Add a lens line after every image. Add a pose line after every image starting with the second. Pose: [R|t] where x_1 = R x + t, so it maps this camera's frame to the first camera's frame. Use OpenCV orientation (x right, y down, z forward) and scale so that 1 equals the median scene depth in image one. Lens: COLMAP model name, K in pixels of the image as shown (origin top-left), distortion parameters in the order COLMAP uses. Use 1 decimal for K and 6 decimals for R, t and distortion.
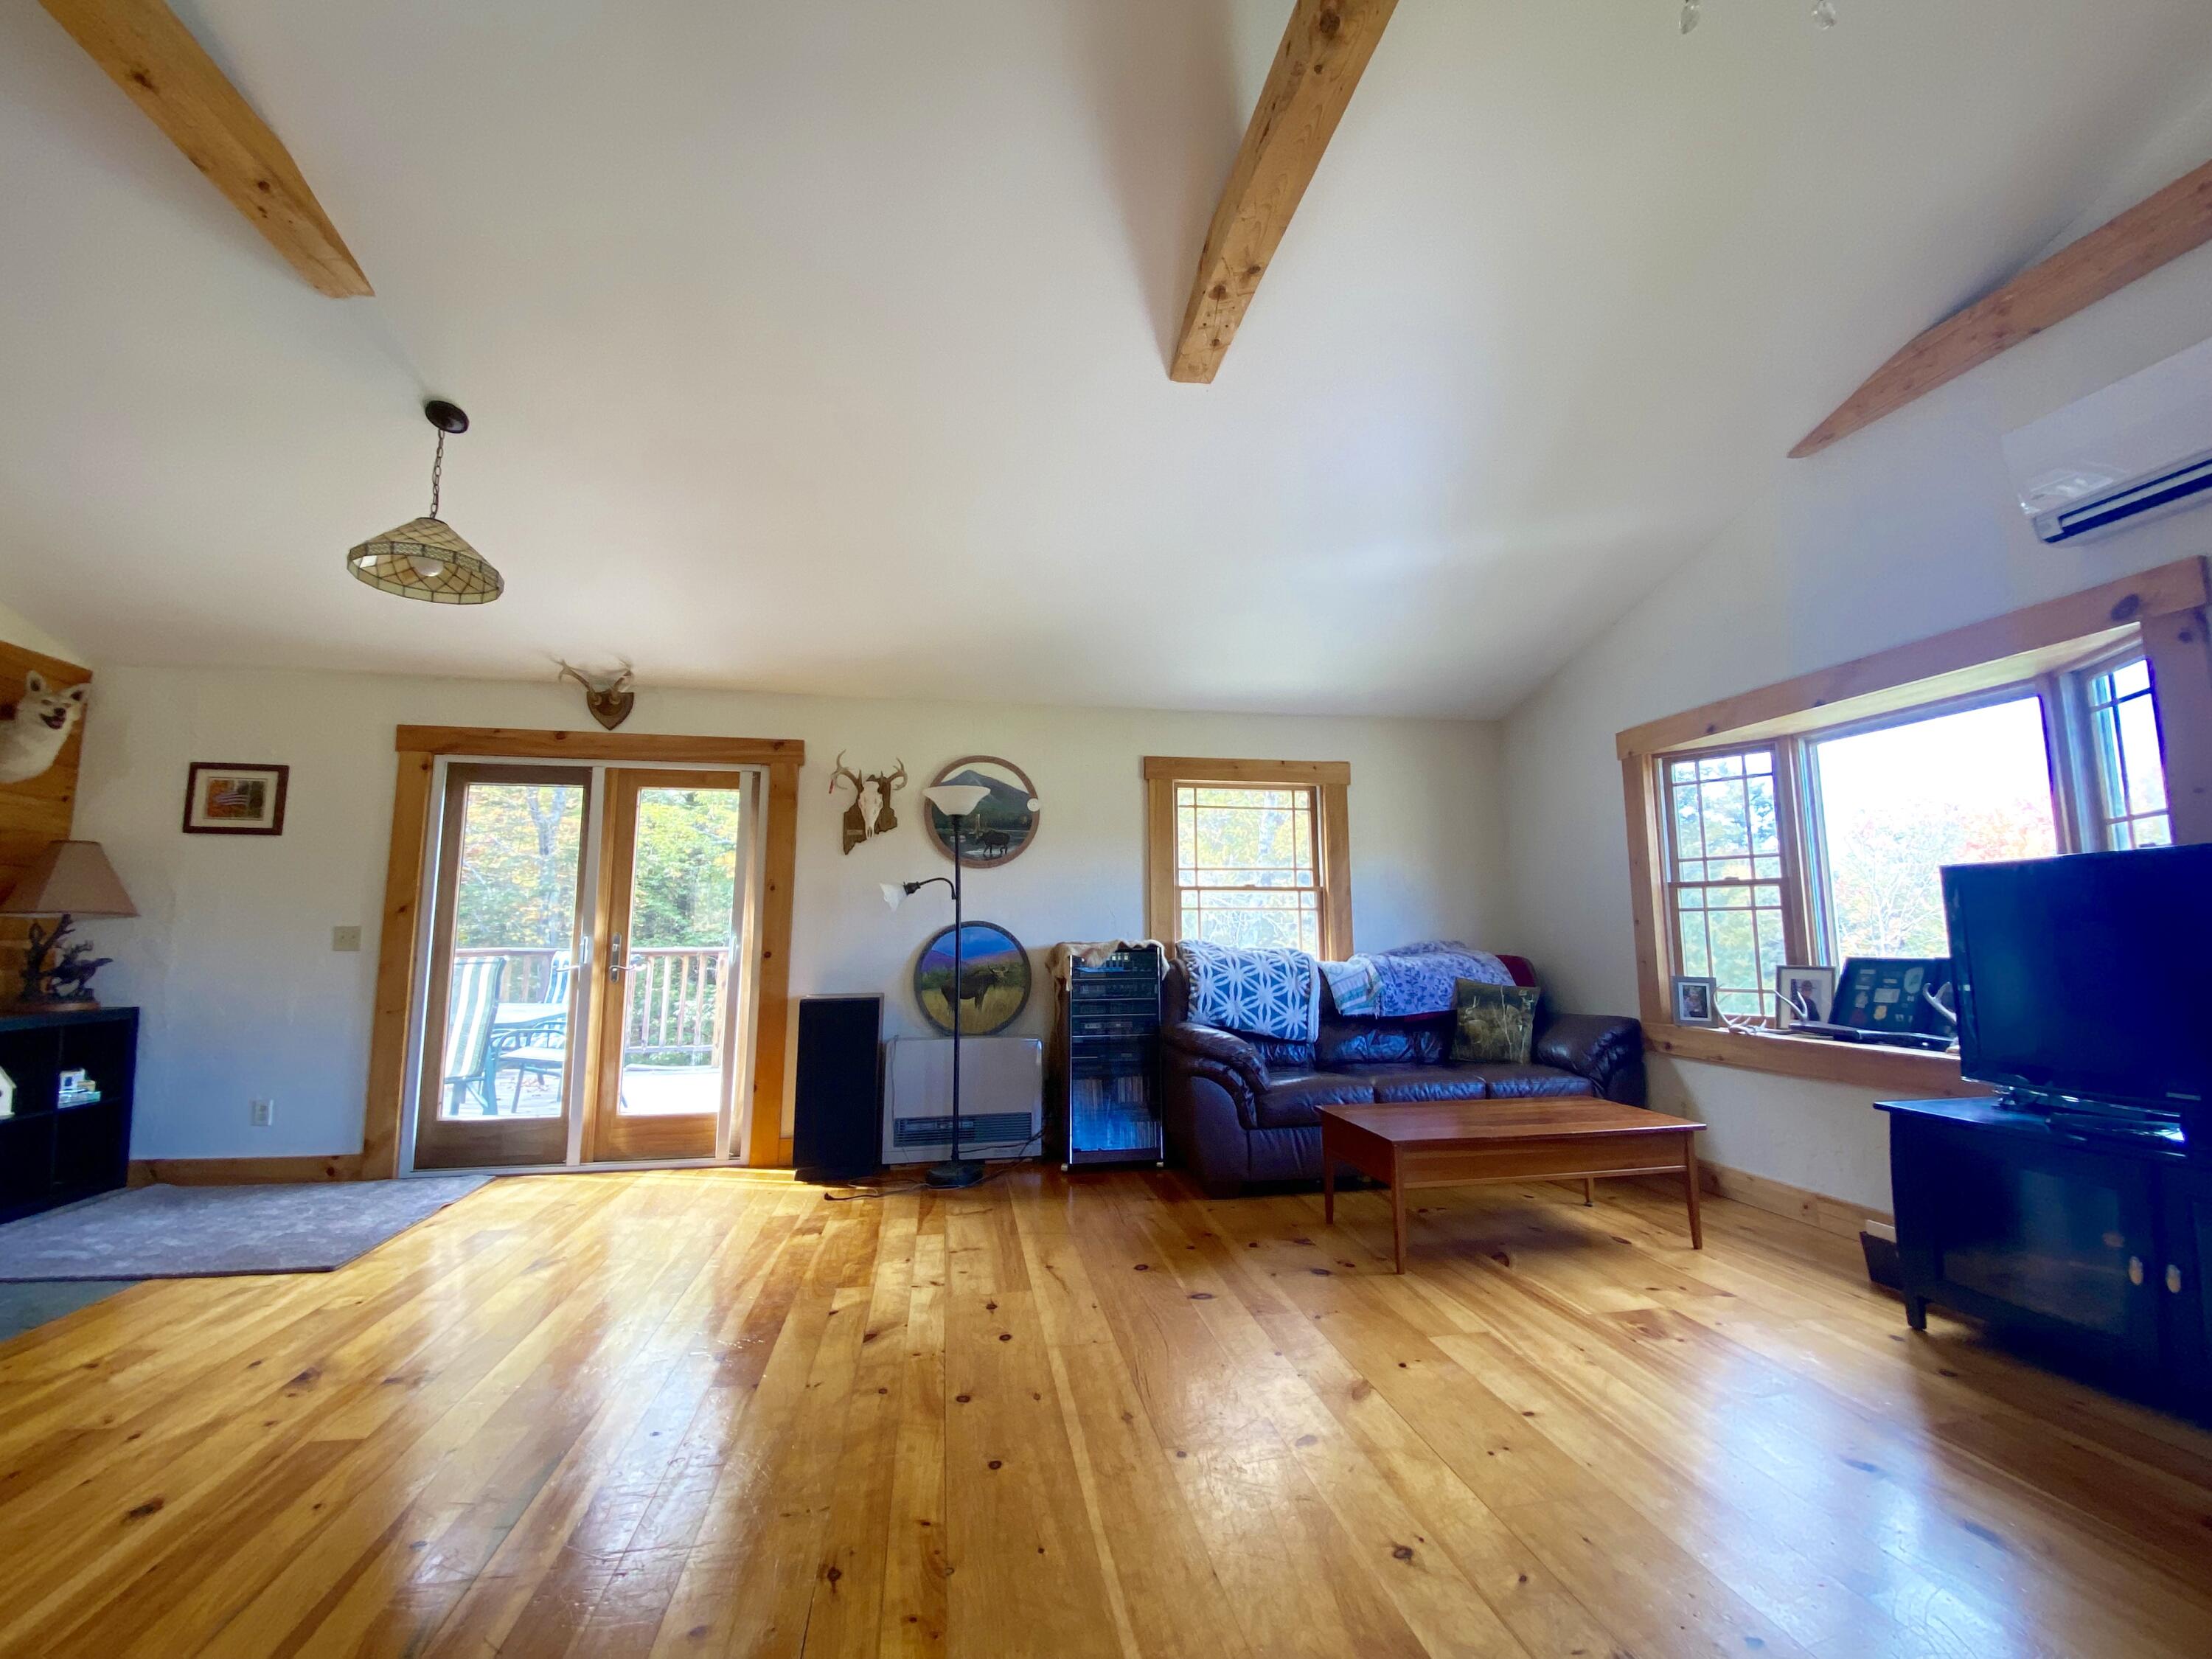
lens RADIAL K [[883.0, 0, 1106.0], [0, 883.0, 829.5], [0, 0, 1]] dist [0.001028, -0.013956]
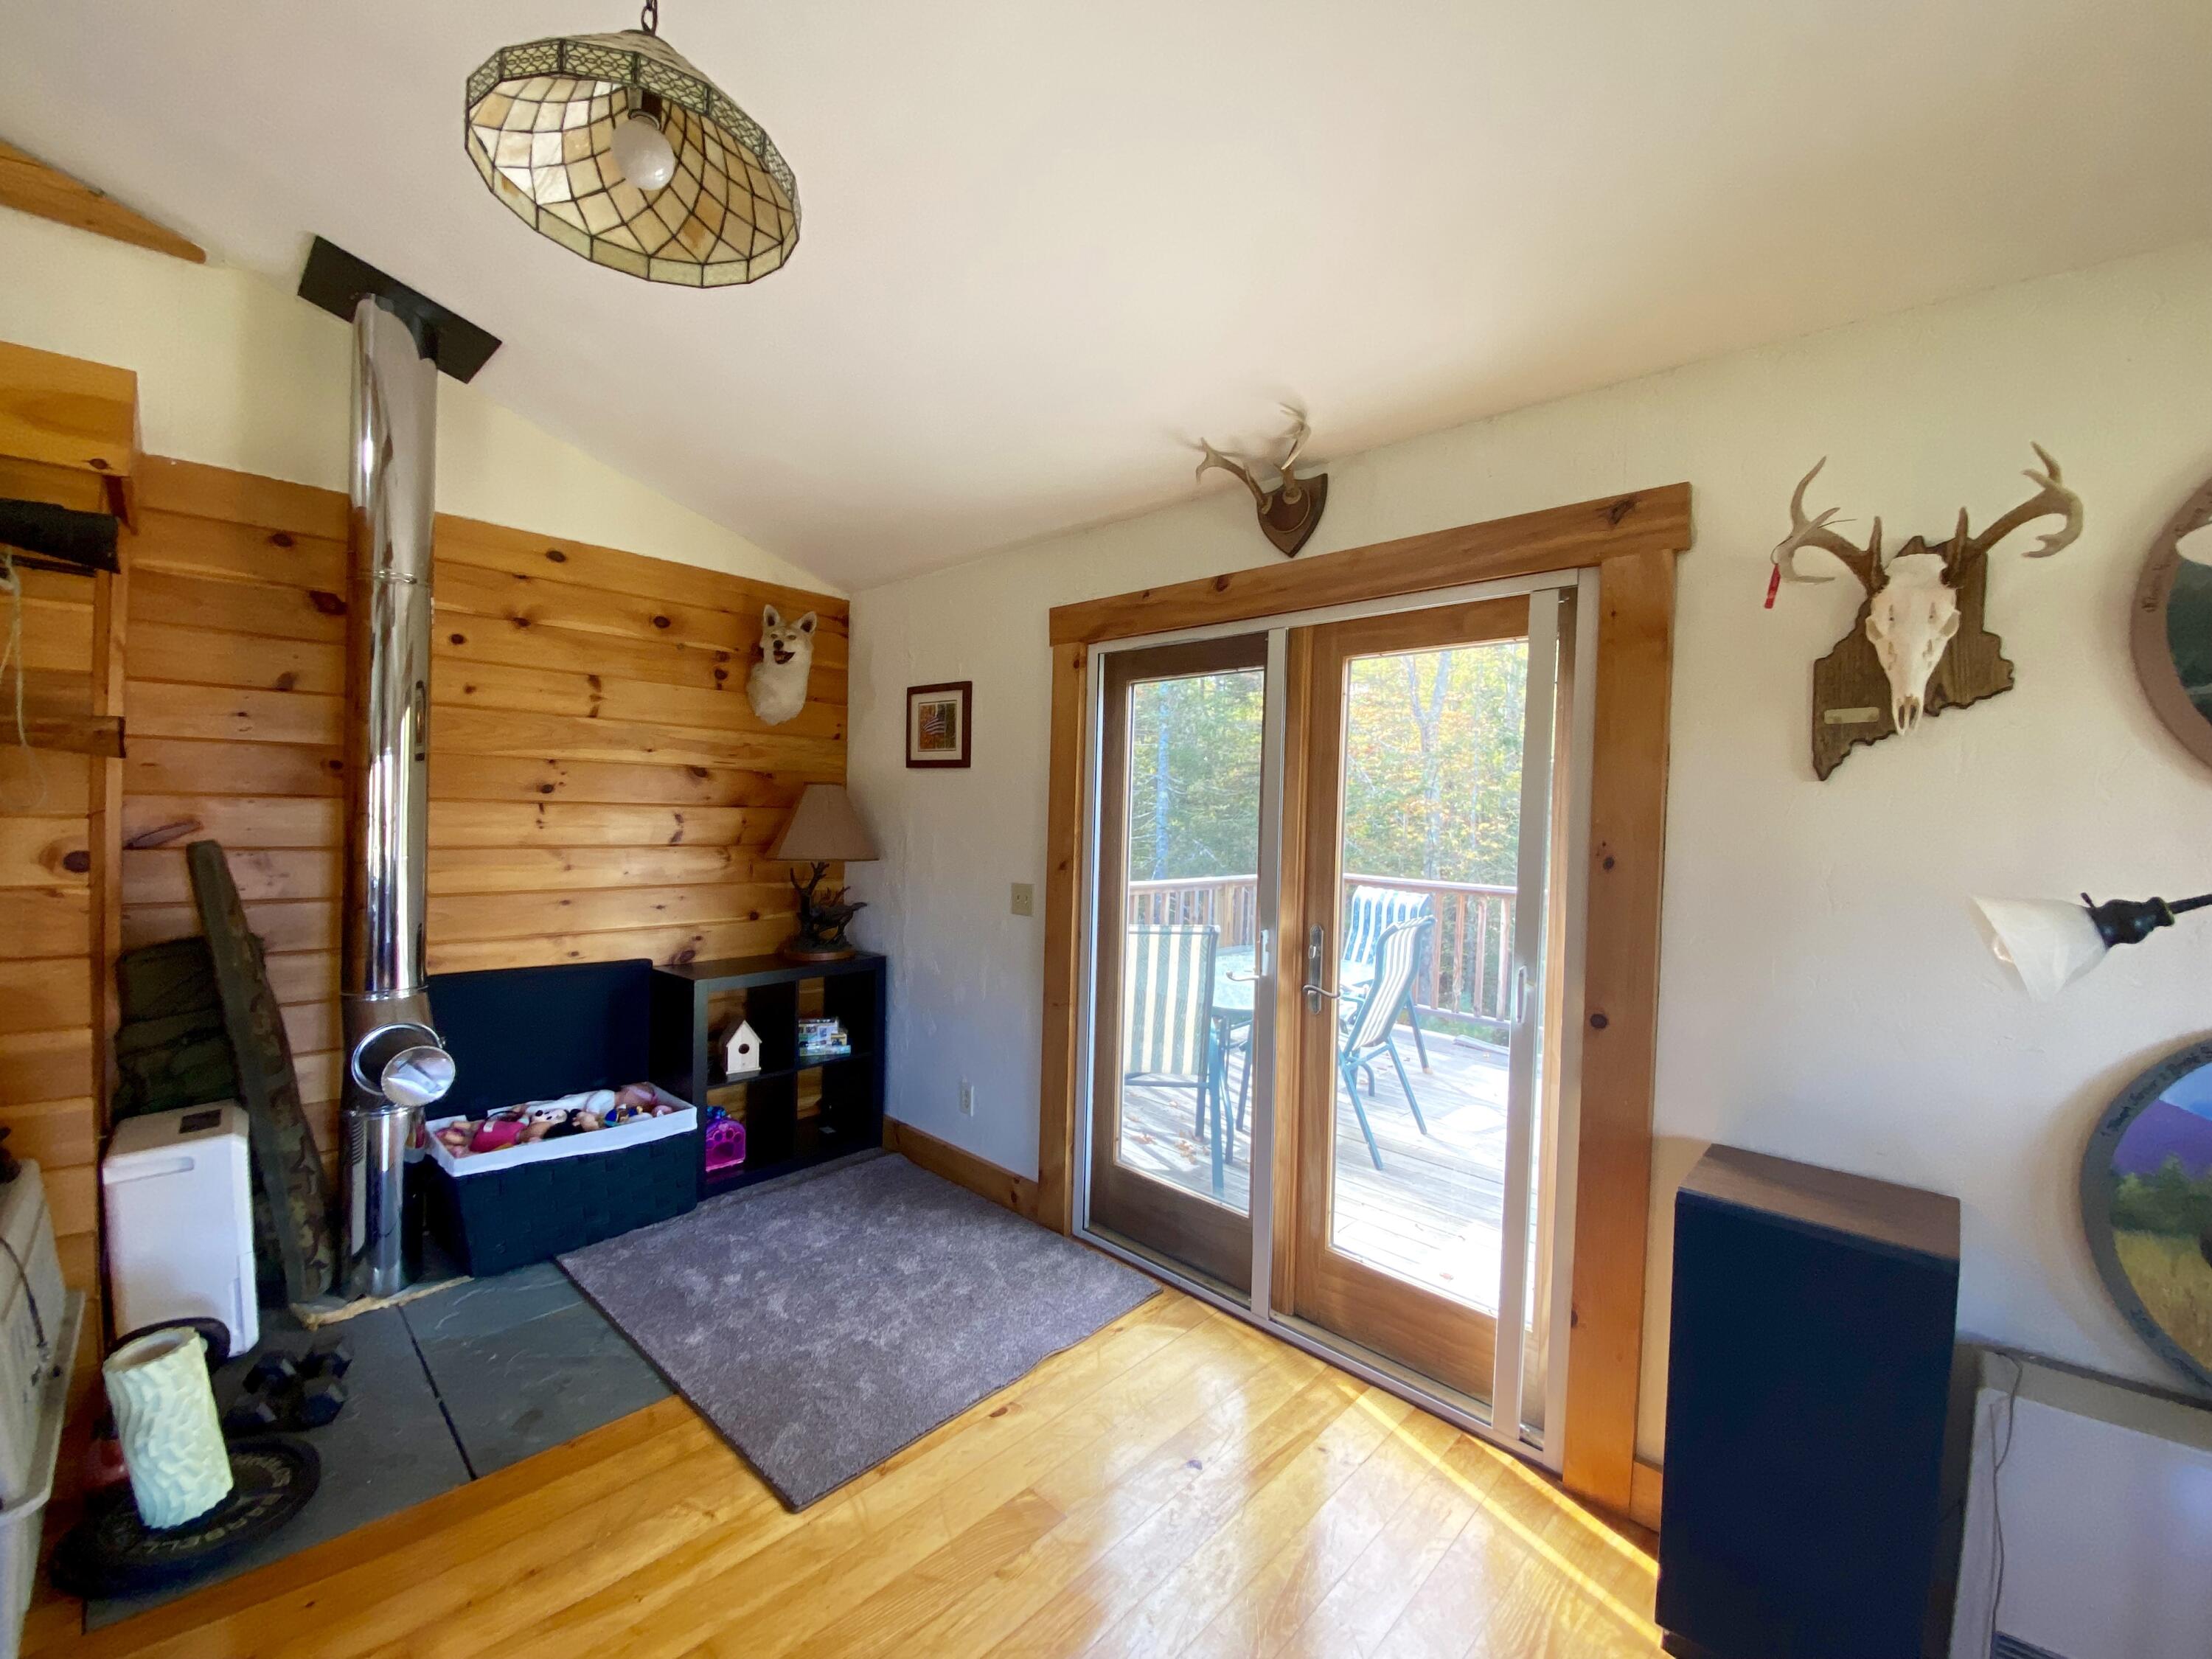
lens RADIAL K [[912.0, 0, 1106.0], [0, 912.0, 829.5], [0, 0, 1]] dist [0.051566, -0.041095]
pose [[0.601966, 0.032068, -0.797878, -0.176807], [0.065994, 0.993777, 0.089732, -0.003816], [0.795790, -0.106671, 0.596104, 0.567747]]
